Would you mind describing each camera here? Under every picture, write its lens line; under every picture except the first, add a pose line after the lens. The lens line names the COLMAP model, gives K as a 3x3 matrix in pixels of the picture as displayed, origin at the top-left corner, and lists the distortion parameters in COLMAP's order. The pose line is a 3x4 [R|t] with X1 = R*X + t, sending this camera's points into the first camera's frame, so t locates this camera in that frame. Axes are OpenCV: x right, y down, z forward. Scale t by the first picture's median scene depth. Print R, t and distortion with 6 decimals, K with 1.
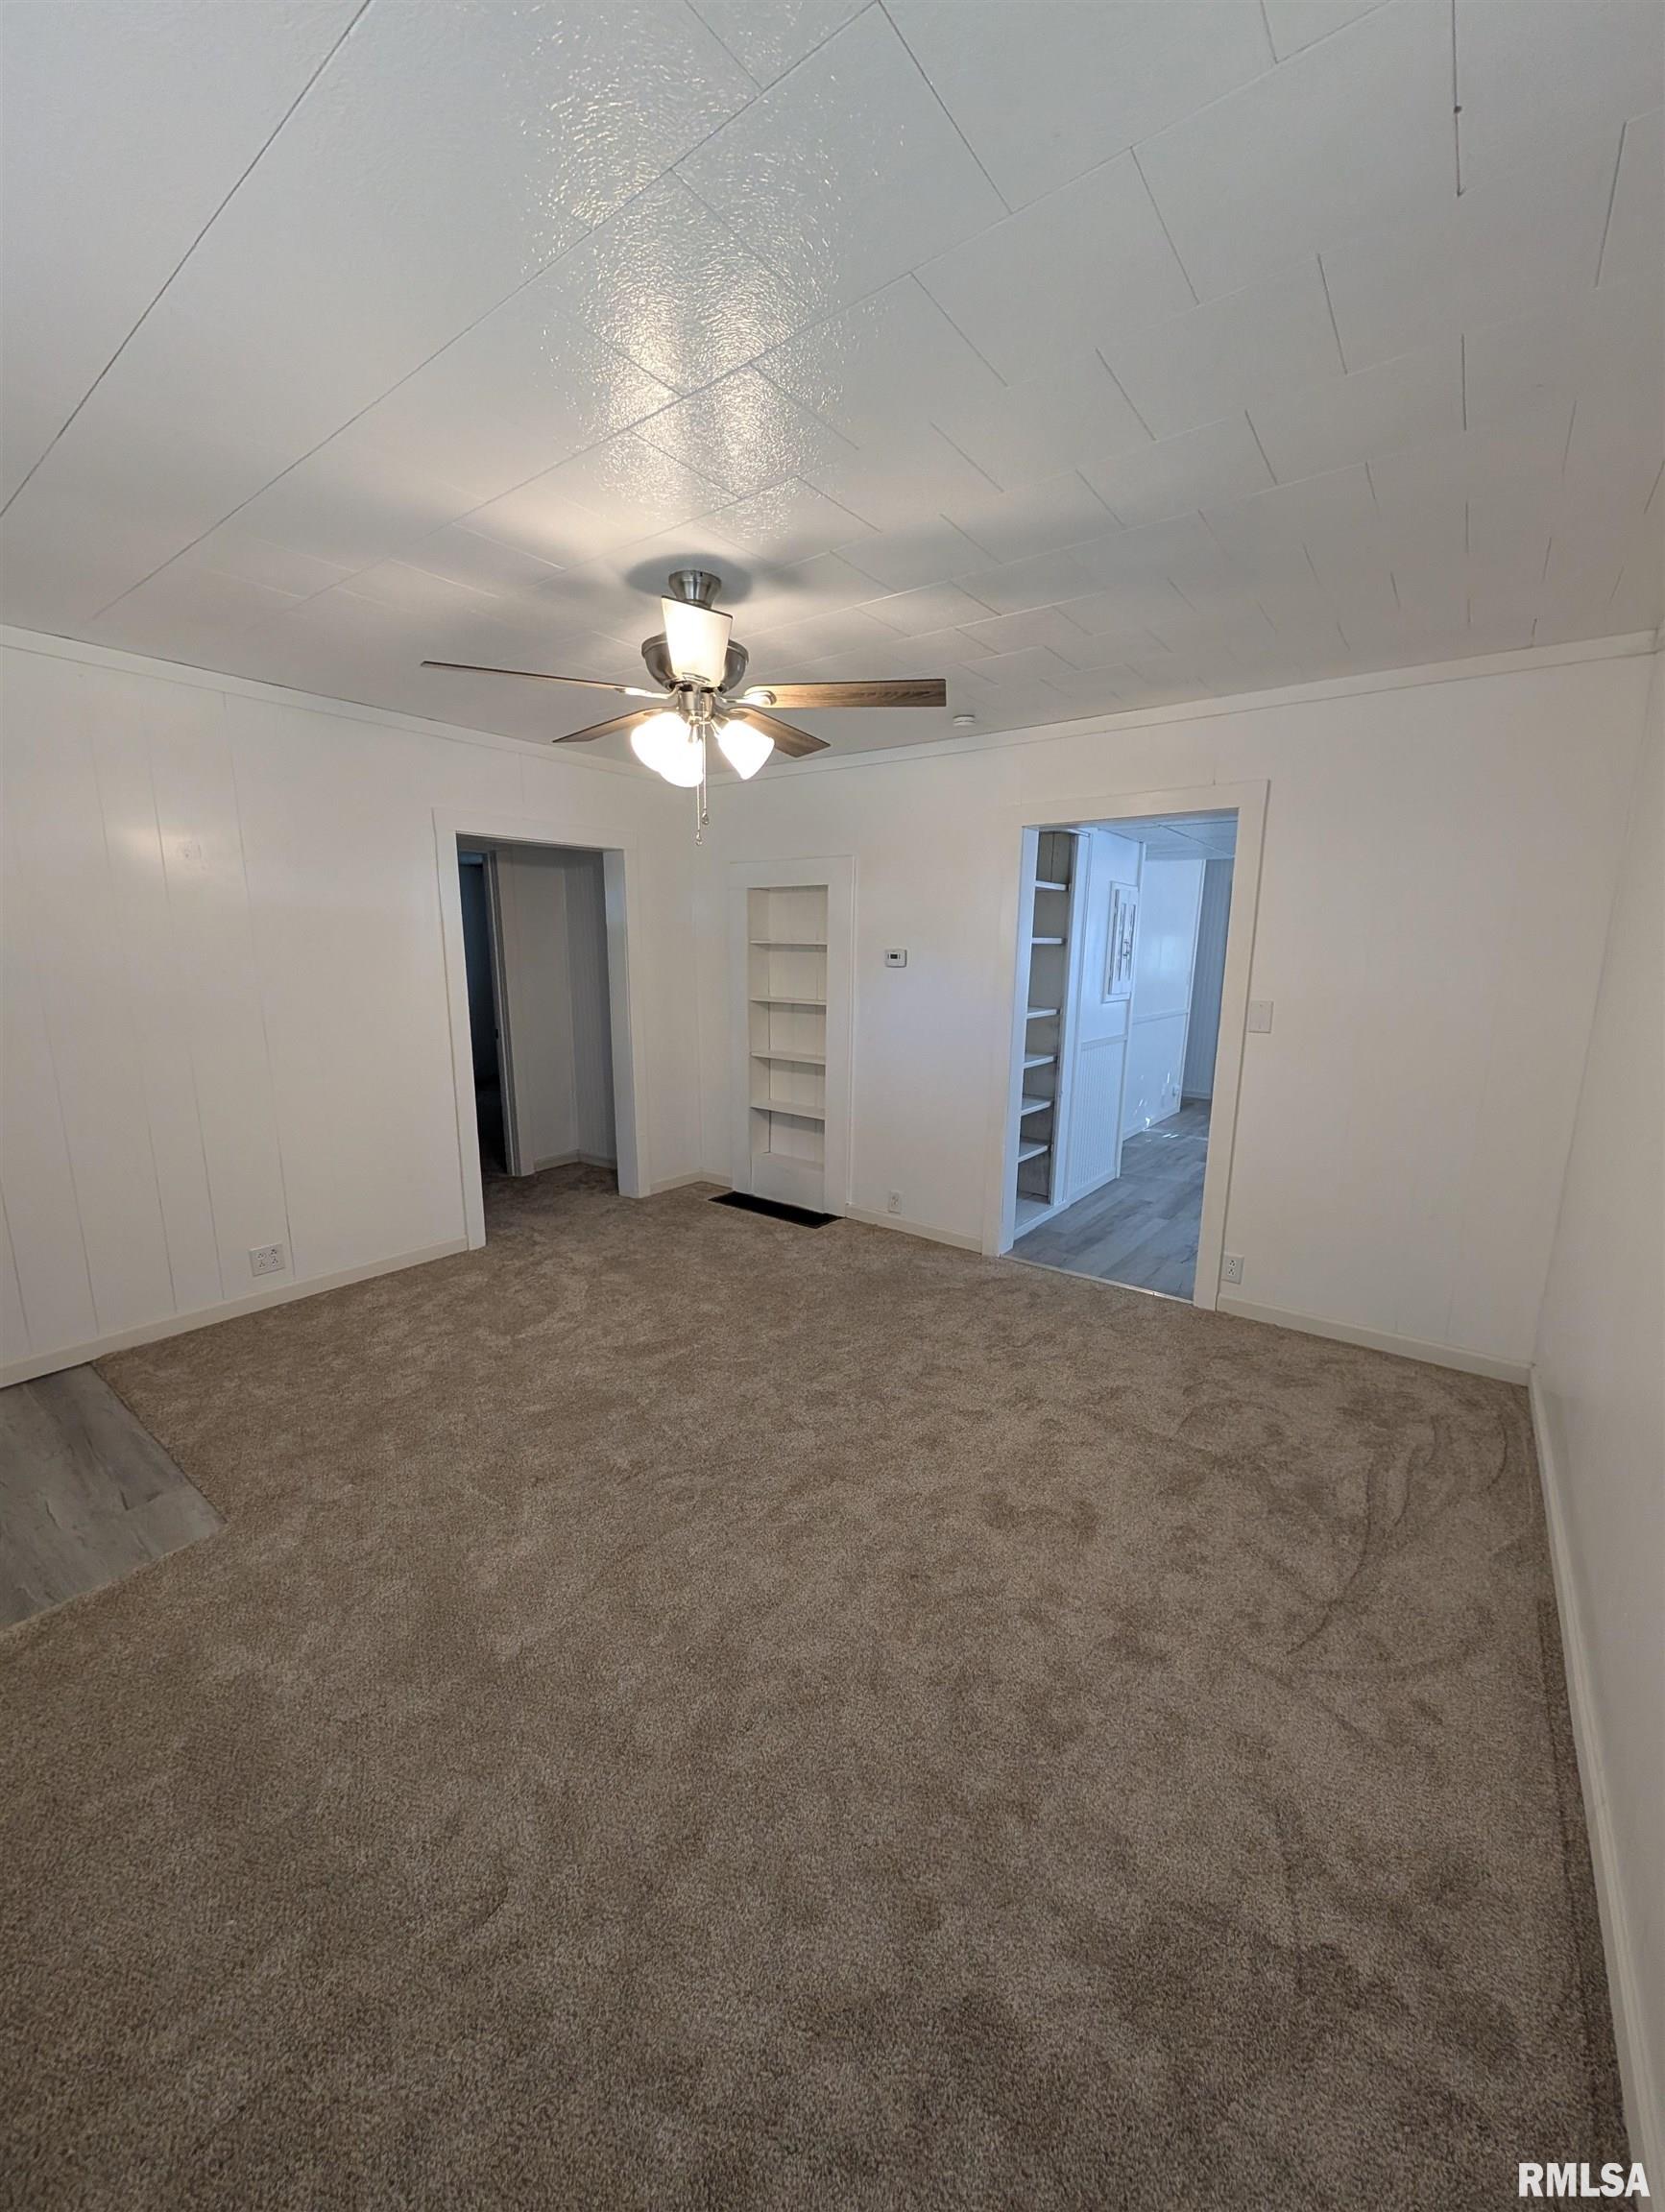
lens RADIAL K [[841.5, 0, 842.5], [0, 841.5, 1110.4], [0, 0, 1]] dist [0.020265, 0.000049]
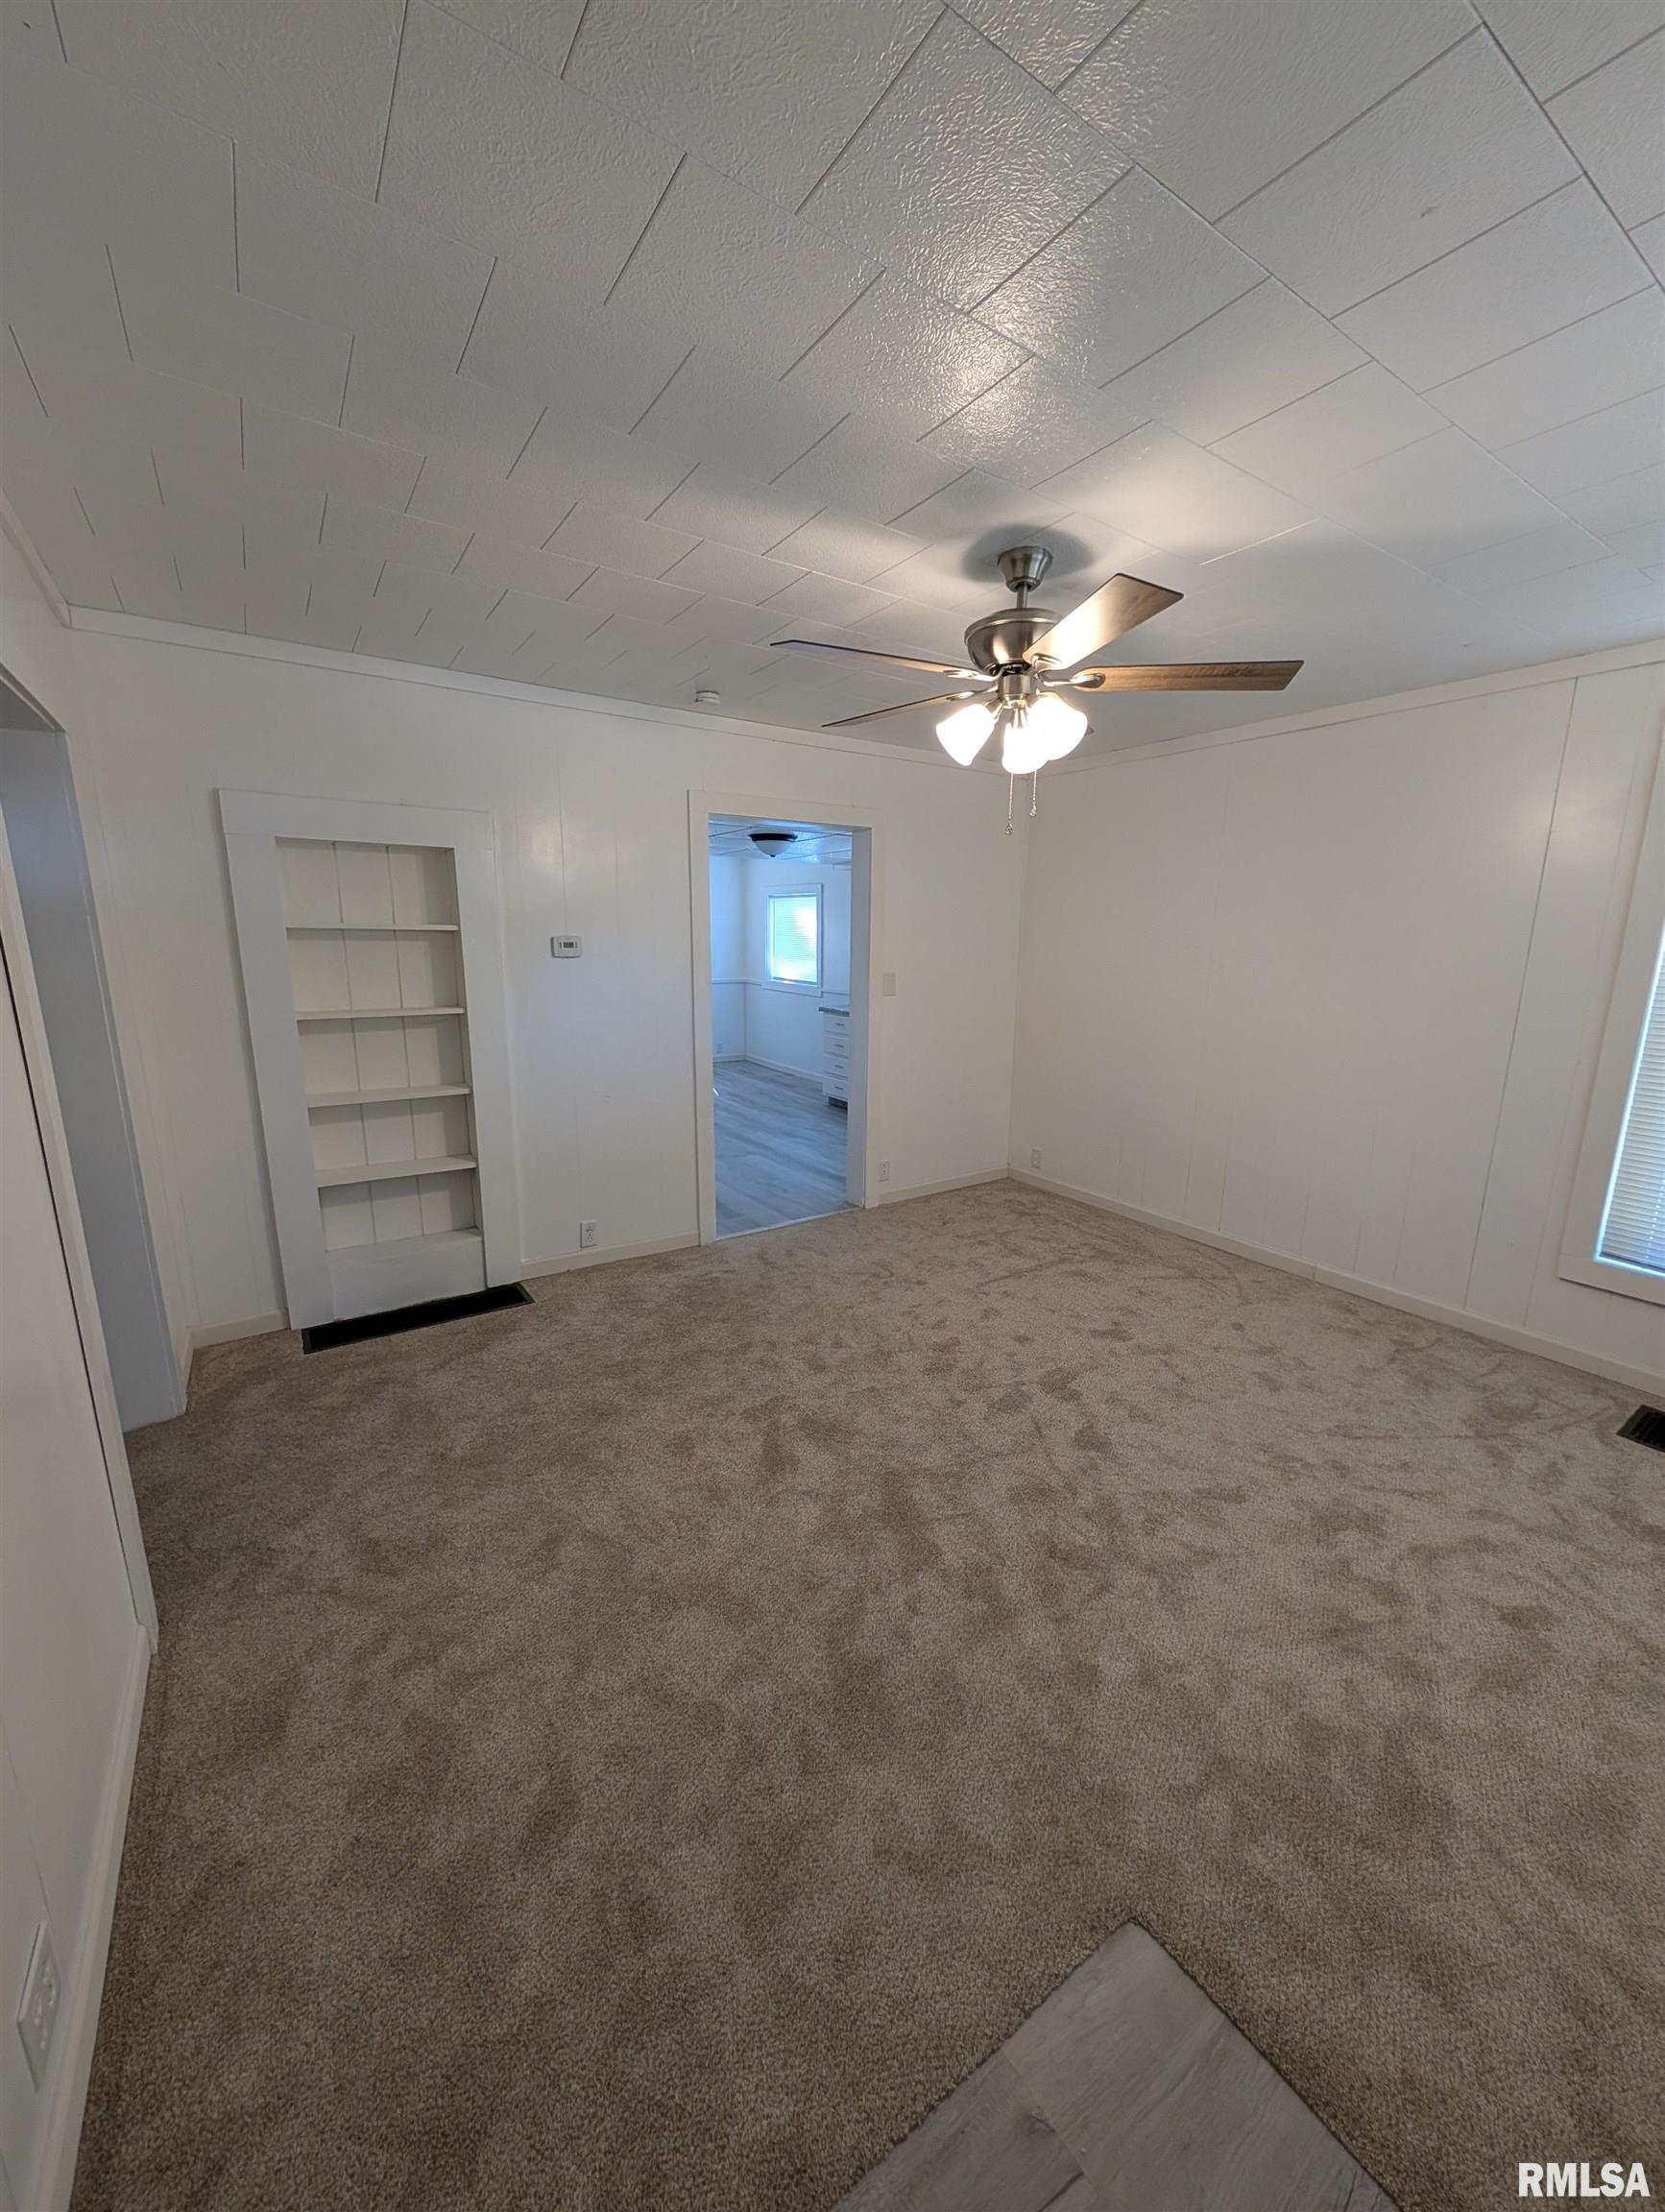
lens RADIAL K [[827.5, 0, 832.5], [0, 827.5, 1106.0], [0, 0, 1]] dist [0.001618, 0.000240]
pose [[0.334195, -0.198050, 0.921461, -0.837188], [0.177176, 0.973444, 0.144965, -0.132041], [-0.925701, 0.114814, 0.360410, 0.635371]]
